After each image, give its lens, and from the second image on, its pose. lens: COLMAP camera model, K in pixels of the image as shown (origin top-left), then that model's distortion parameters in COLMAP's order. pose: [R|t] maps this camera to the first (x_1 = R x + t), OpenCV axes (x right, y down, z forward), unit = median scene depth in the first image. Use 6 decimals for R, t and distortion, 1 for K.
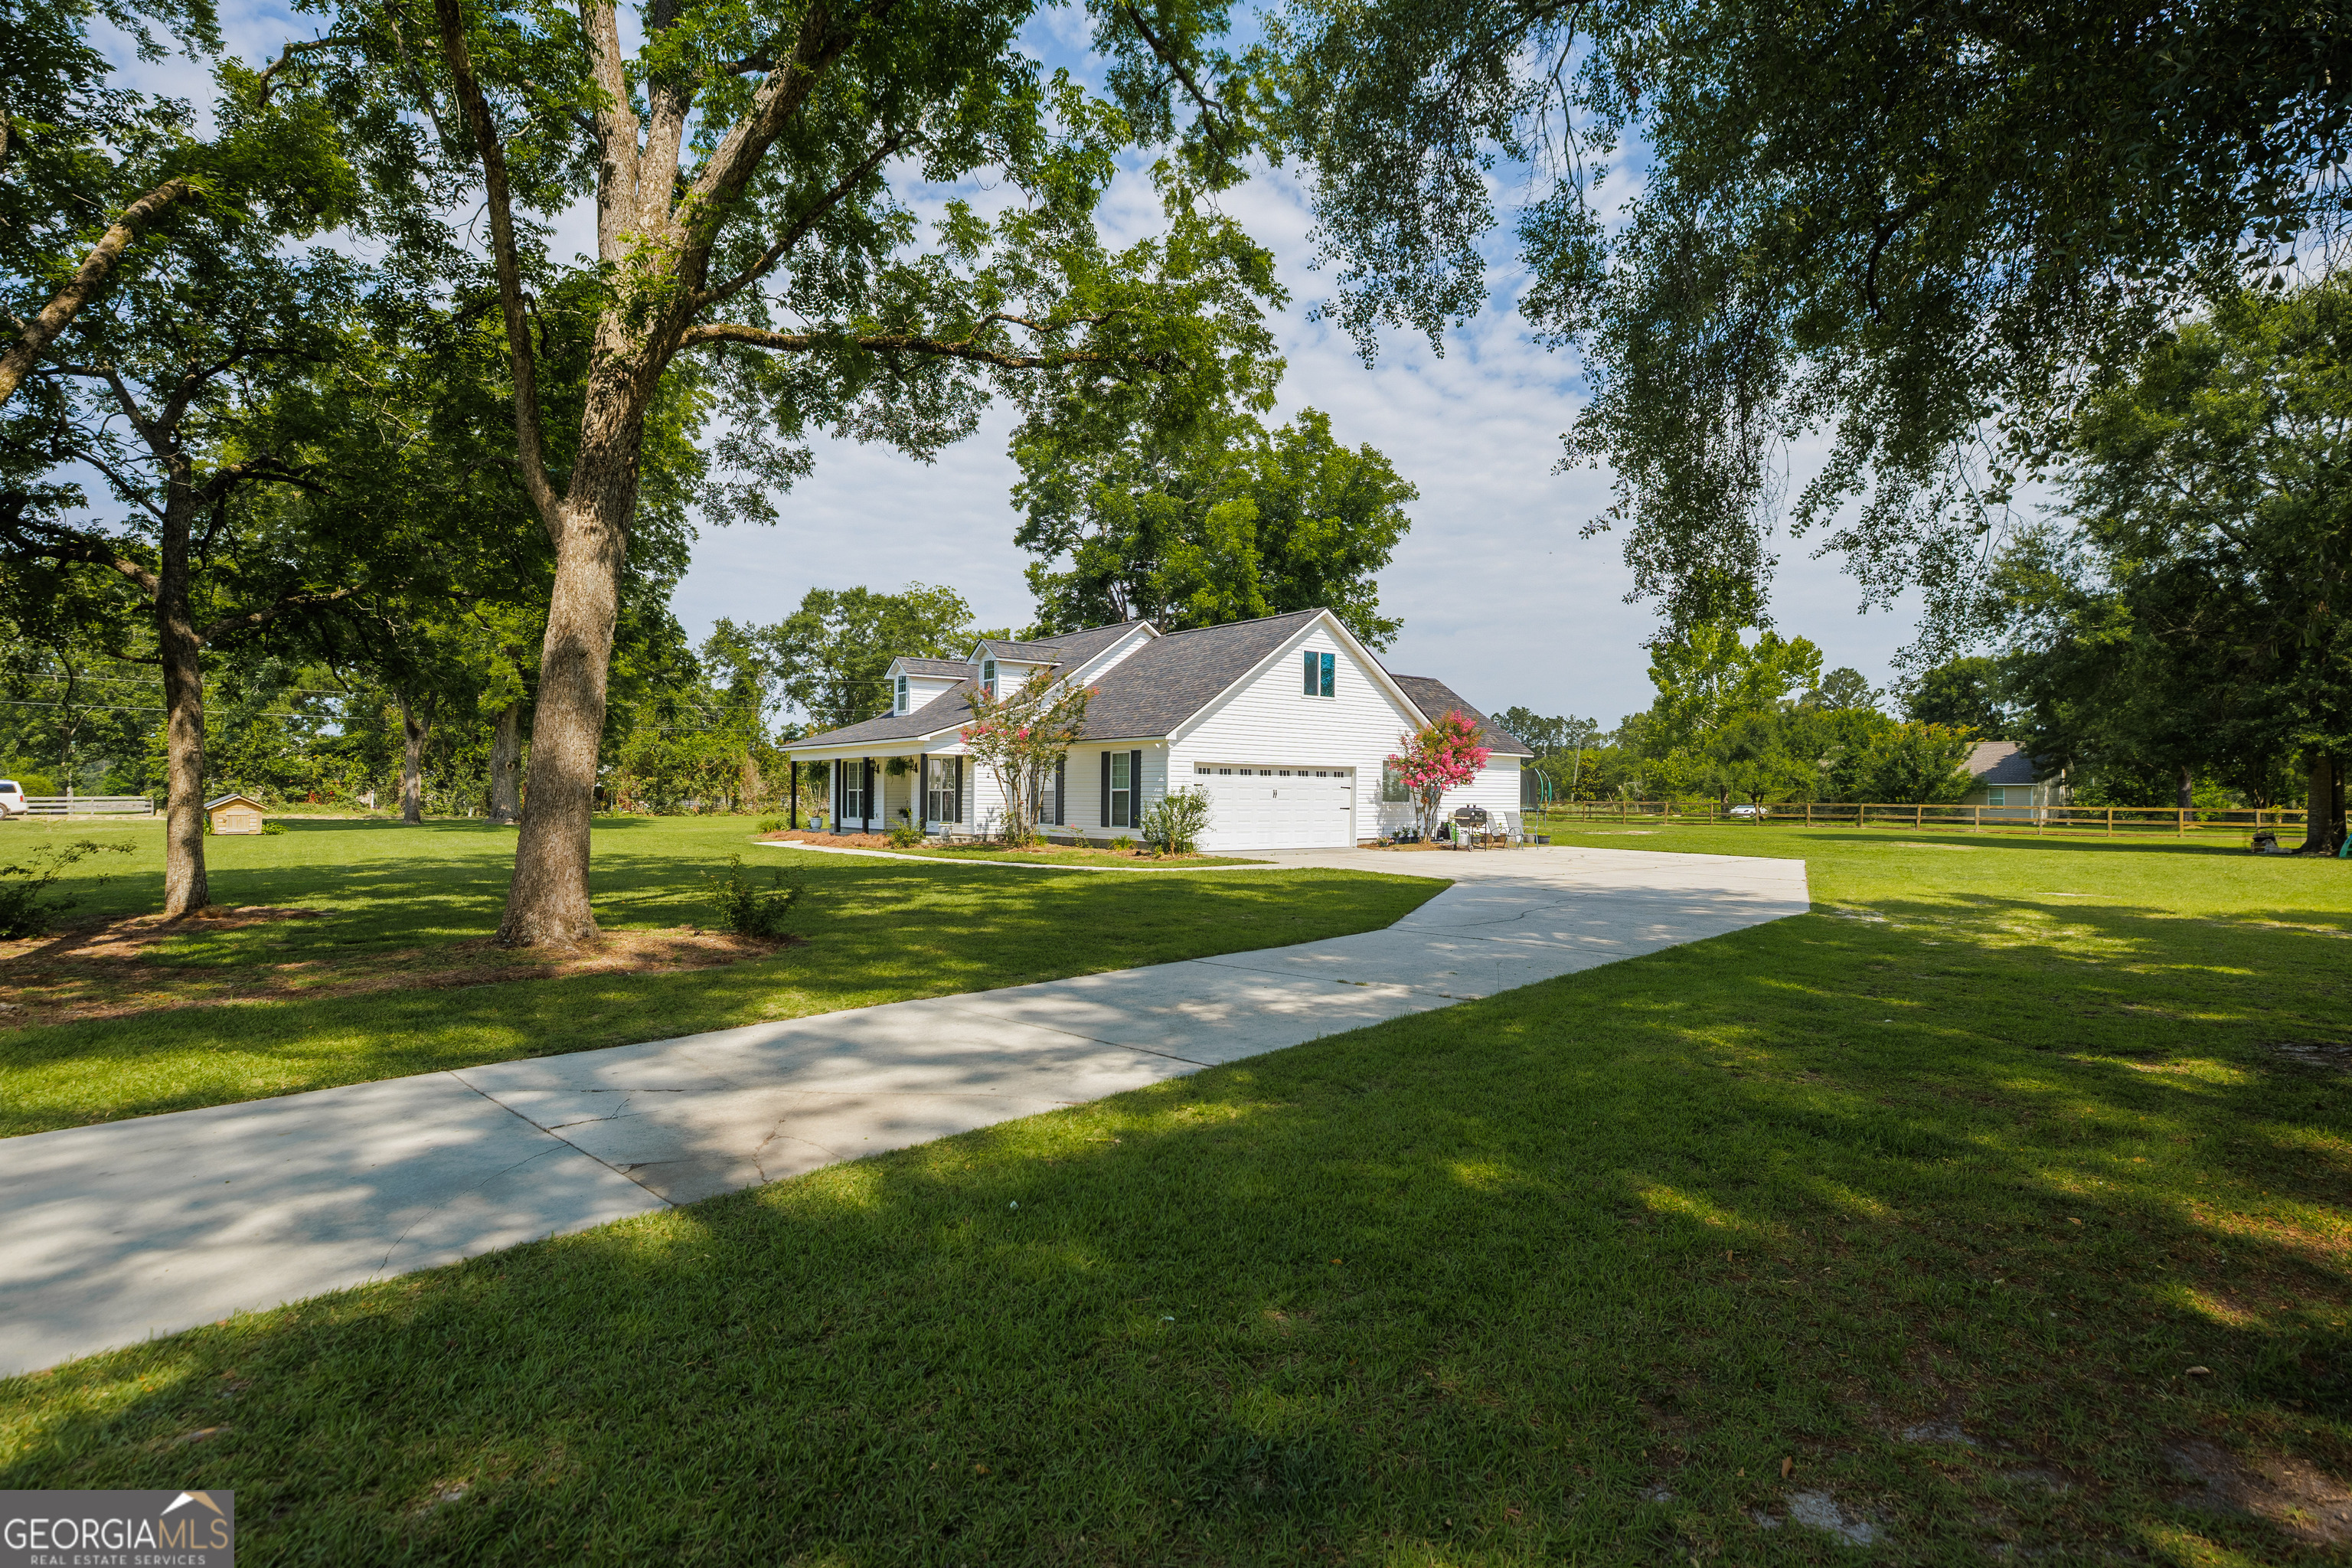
lens RADIAL K [[1195.1, 0, 1176.0], [0, 1195.1, 784.0], [0, 0, 1]] dist [-0.002393, -0.000110]
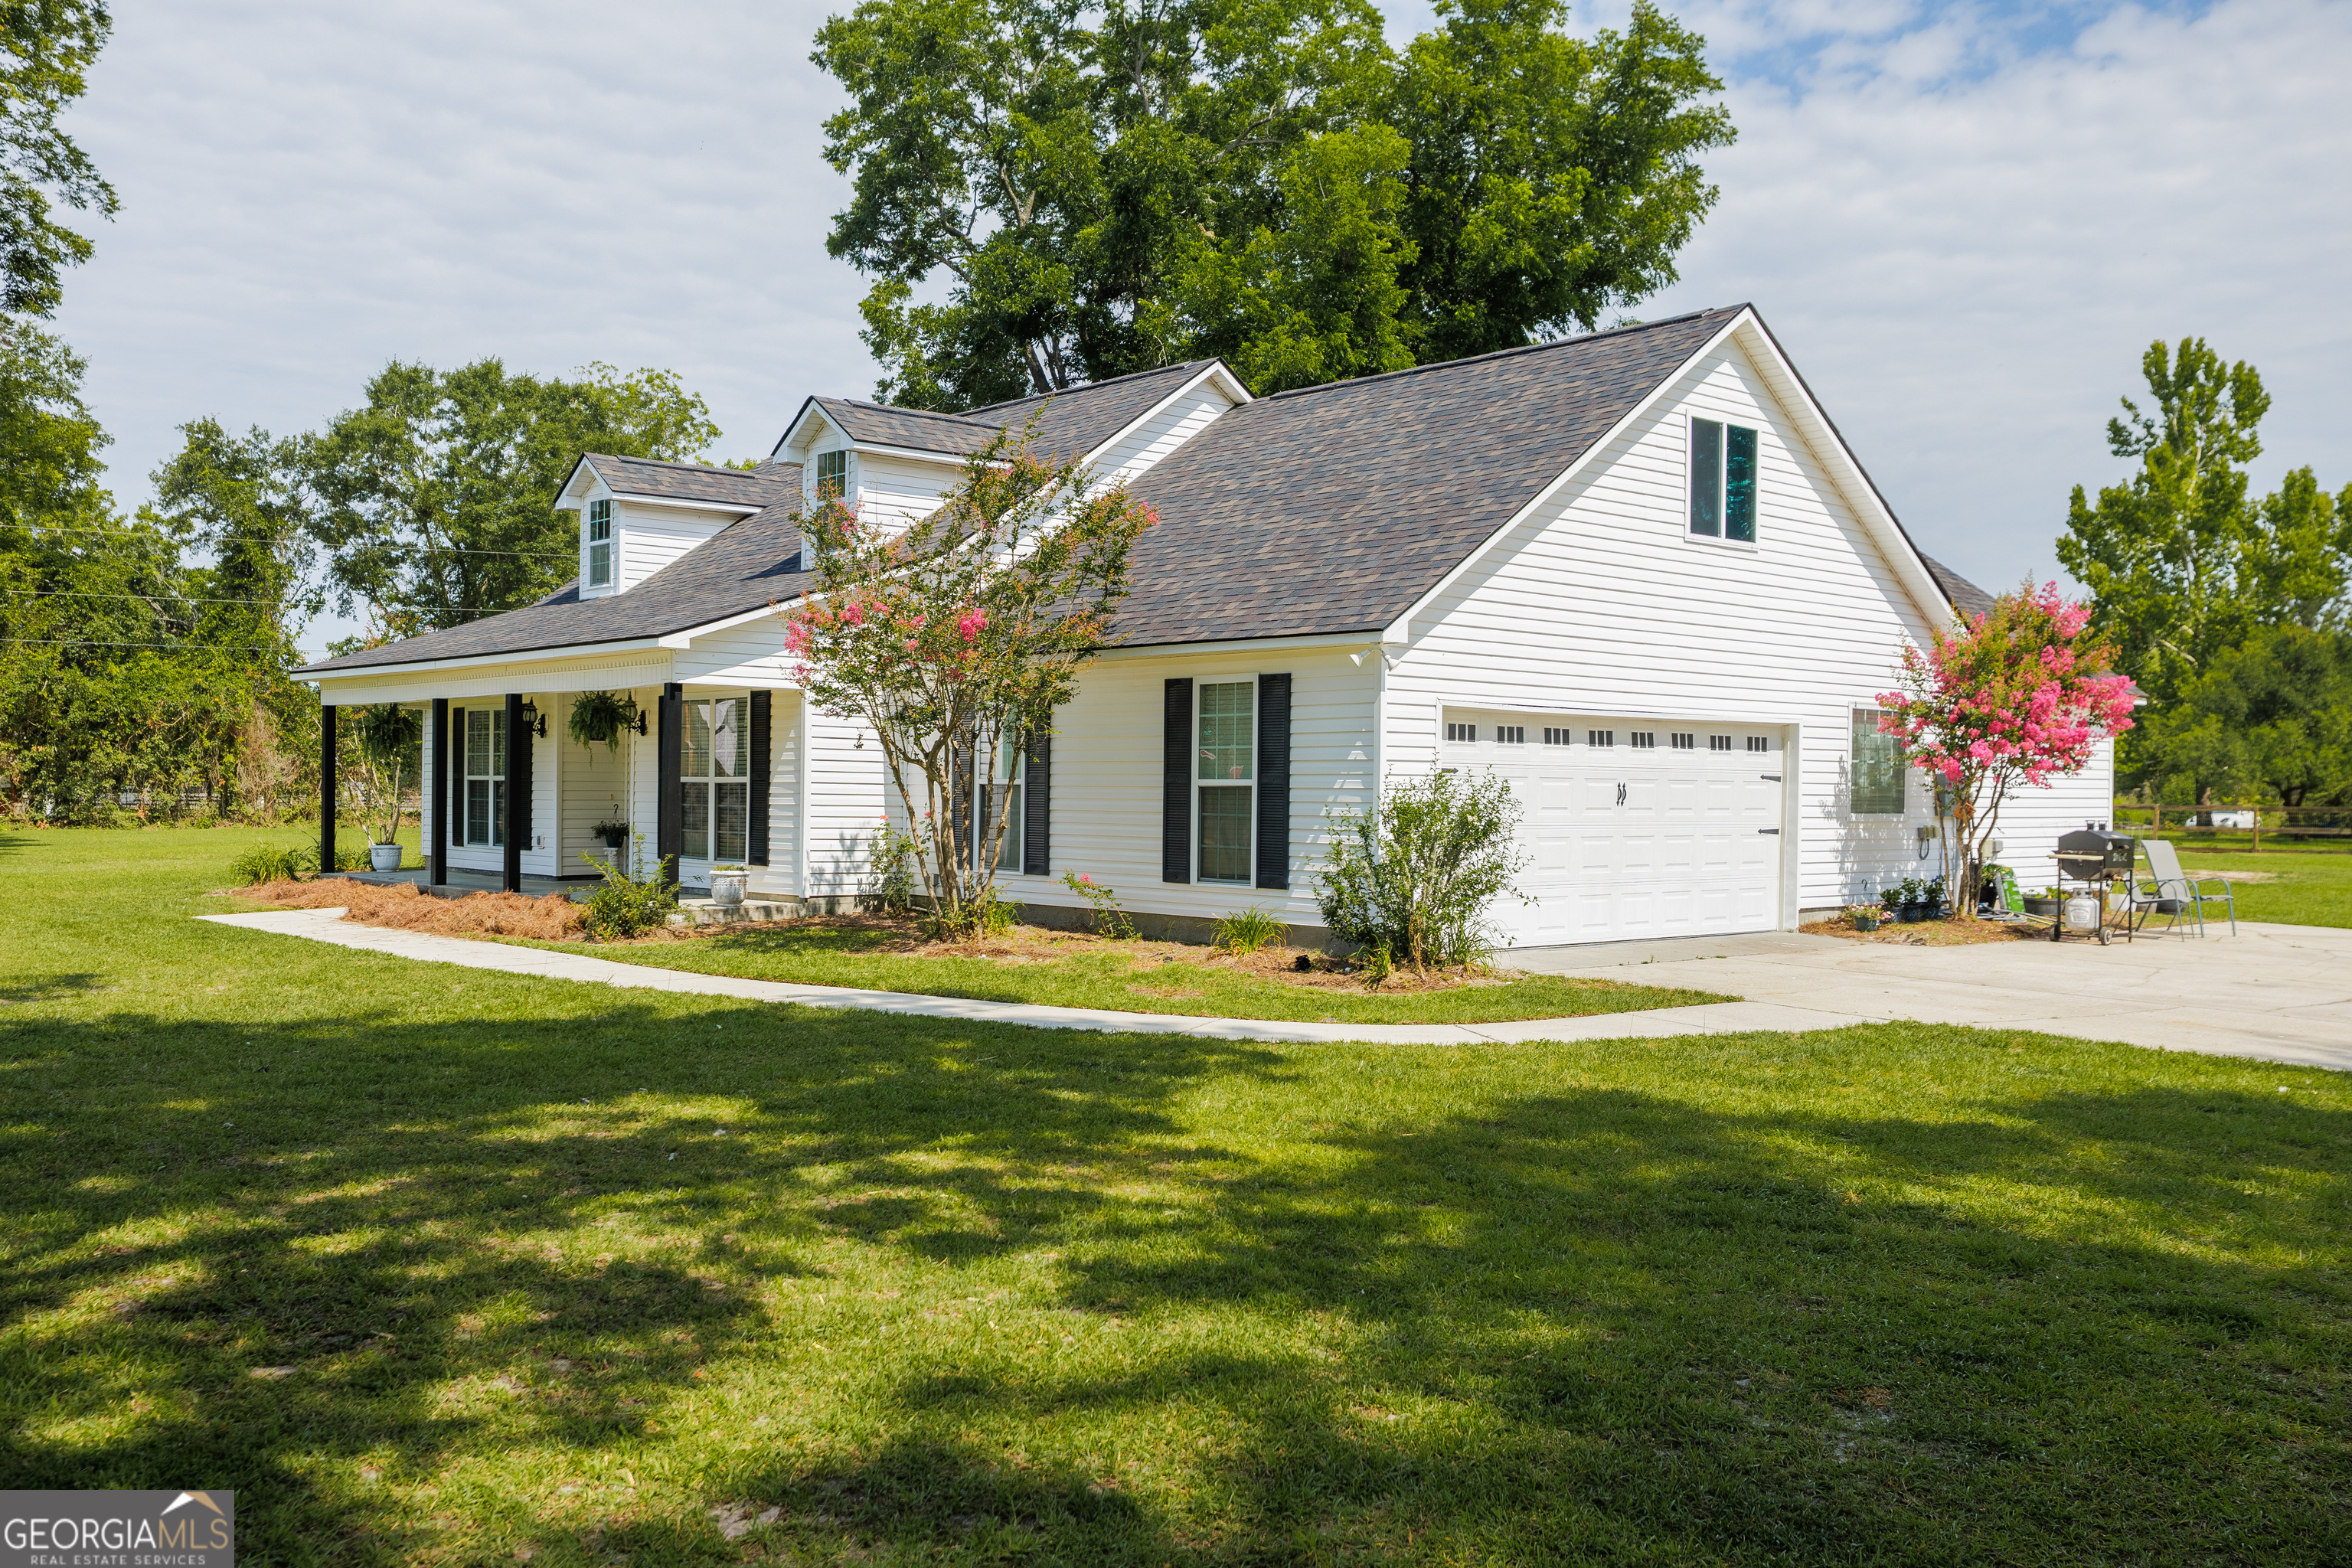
lens RADIAL K [[2114.0, 0, 1176.0], [0, 2114.0, 784.0], [0, 0, 1]] dist [0.006247, 0.075565]
pose [[0.998420, 0.003313, 0.056102, -0.058569], [-0.003854, 0.999947, 0.009527, -0.000452], [-0.056067, -0.009728, 0.998380, 0.212014]]
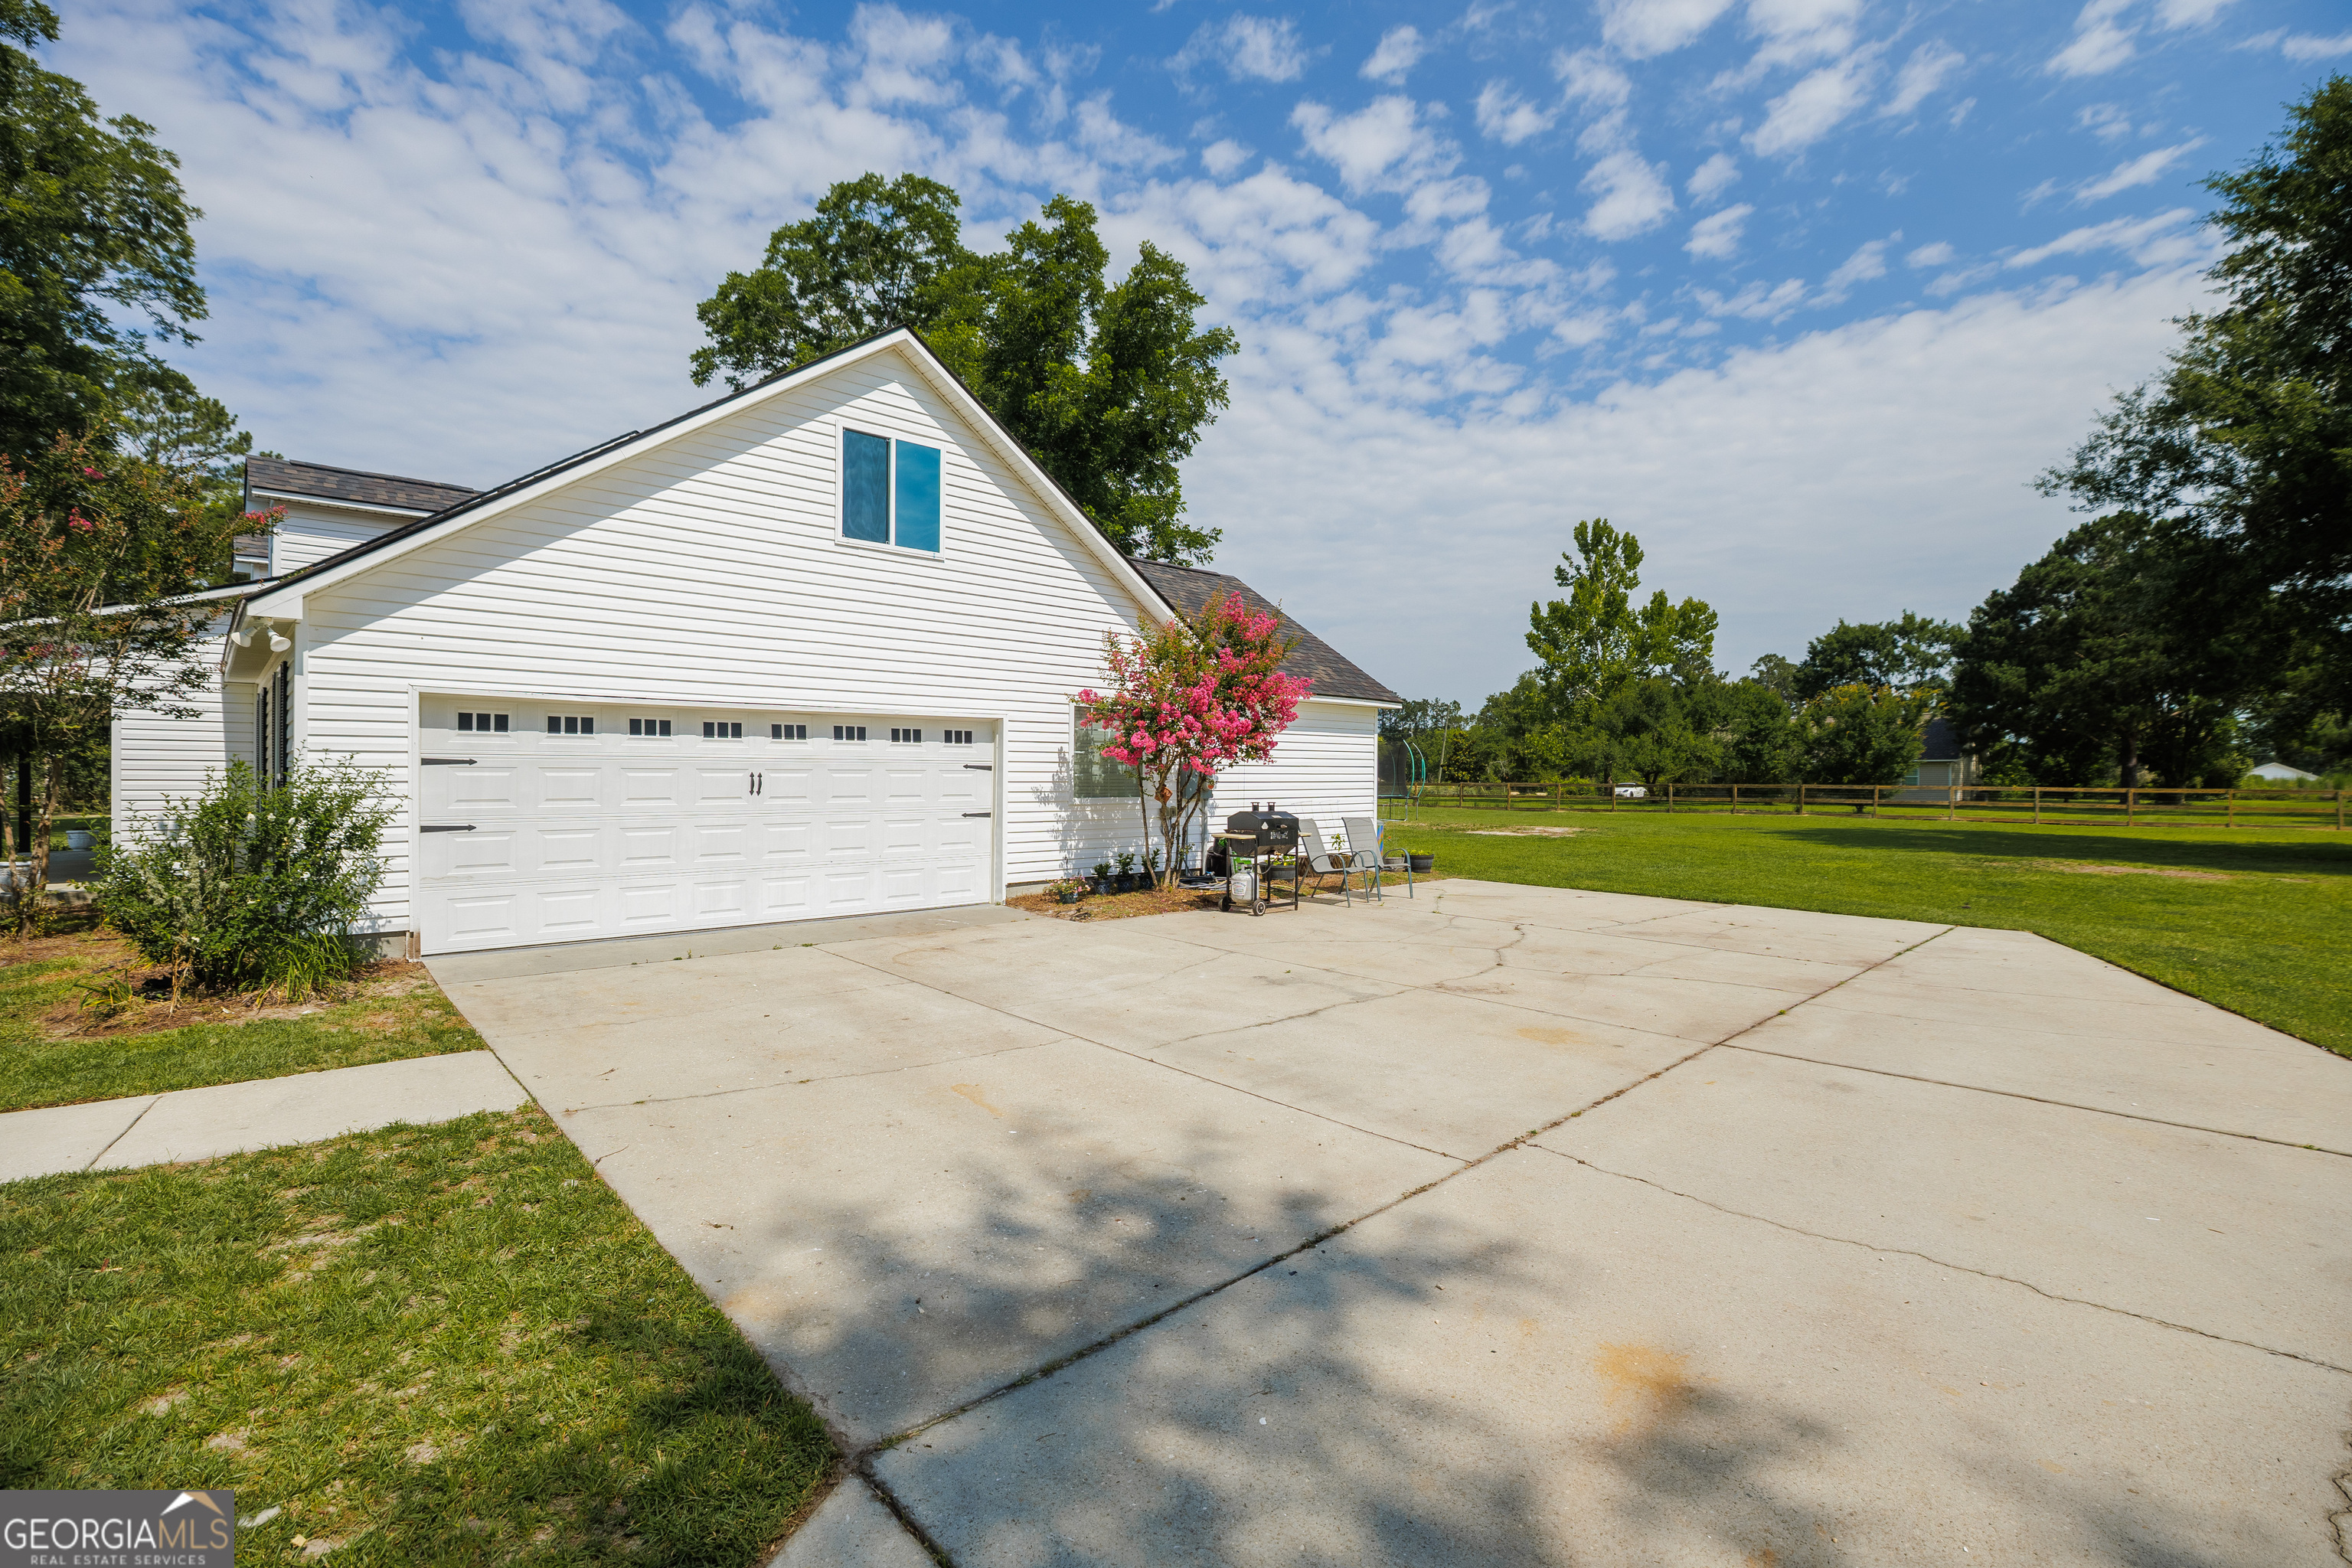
lens RADIAL K [[1082.3, 0, 1176.0], [0, 1082.3, 784.0], [0, 0, 1]] dist [-0.000704, 0.000103]
pose [[0.996304, -0.006199, 0.085670, 0.117315], [0.004747, 0.999842, 0.017140, 0.001812], [-0.085762, -0.016670, 0.996176, 0.392934]]
